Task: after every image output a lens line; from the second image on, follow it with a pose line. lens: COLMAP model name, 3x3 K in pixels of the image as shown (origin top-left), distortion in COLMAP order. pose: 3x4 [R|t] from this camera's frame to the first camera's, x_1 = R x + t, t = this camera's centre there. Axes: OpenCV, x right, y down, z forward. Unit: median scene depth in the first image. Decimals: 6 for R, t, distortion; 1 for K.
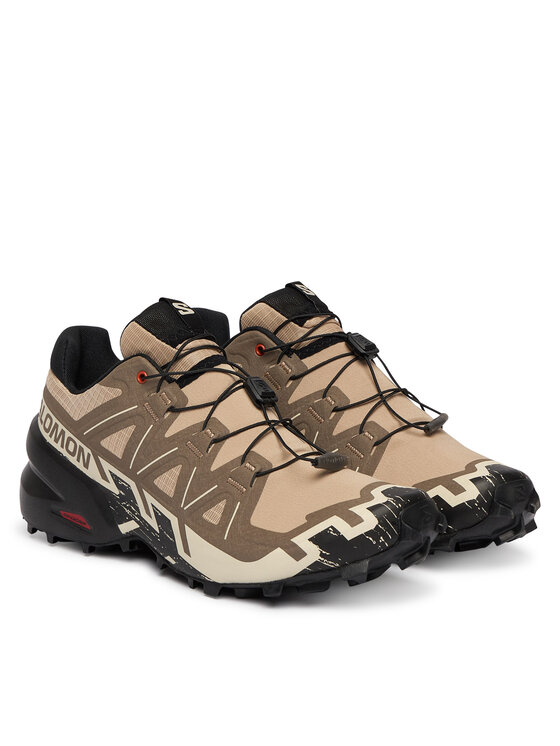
lens RADIAL K [[1292.4, 0, 280.3], [0, 1292.4, 375.4], [0, 0, 1]] dist [-0.200660, 0.000000]
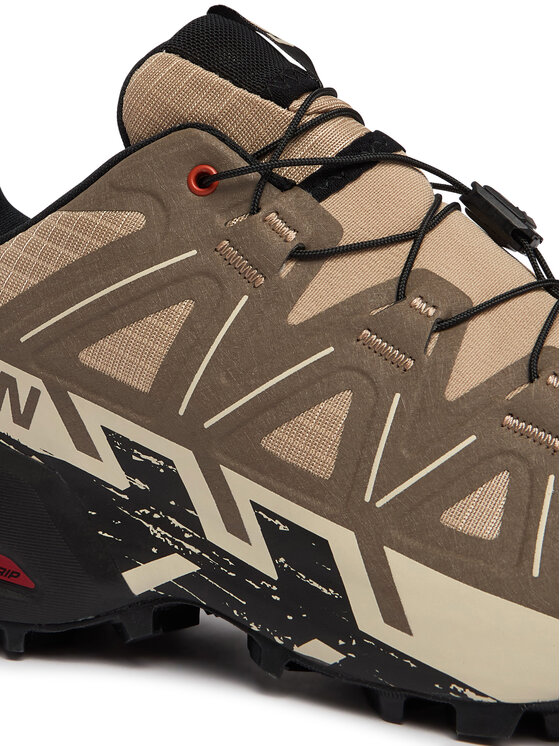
lens RADIAL K [[1461.7, 0, 278.3], [0, 1461.7, 368.3], [0, 0, 1]] dist [-0.027799, 0.000000]
pose [[0.959501, -0.001605, 0.281700, -0.211810], [0.019102, 0.998053, -0.059378, 0.085650], [-0.281057, 0.062354, 0.957663, 0.582640]]
